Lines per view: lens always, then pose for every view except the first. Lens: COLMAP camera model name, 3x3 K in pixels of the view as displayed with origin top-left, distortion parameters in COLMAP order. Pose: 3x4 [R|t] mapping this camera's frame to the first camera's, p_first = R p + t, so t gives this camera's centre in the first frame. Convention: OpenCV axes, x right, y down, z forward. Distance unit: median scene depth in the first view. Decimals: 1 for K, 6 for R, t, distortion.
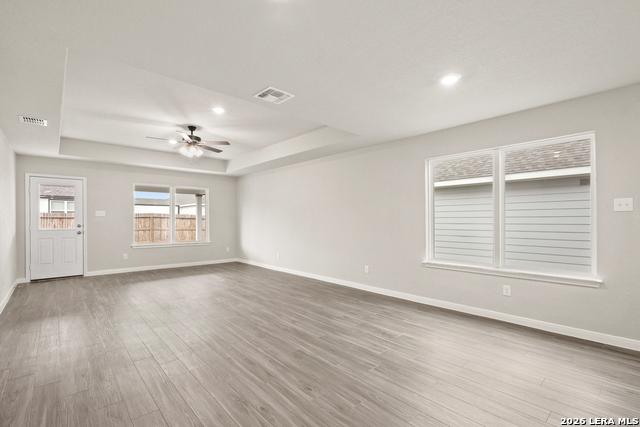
lens RADIAL K [[297.8, 0, 320.1], [0, 297.8, 221.7], [0, 0, 1]] dist [-0.000070, 0.000168]
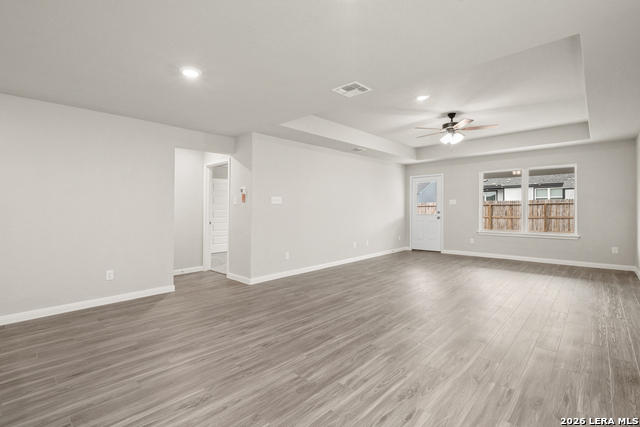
lens RADIAL K [[297.1, 0, 313.2], [0, 297.1, 204.4], [0, 0, 1]] dist [0.001552, 0.000187]
pose [[0.076128, -0.015538, -0.996977, 0.864779], [0.004135, 0.999875, -0.015268, -0.005358], [0.997089, -0.002960, 0.076183, 0.783022]]
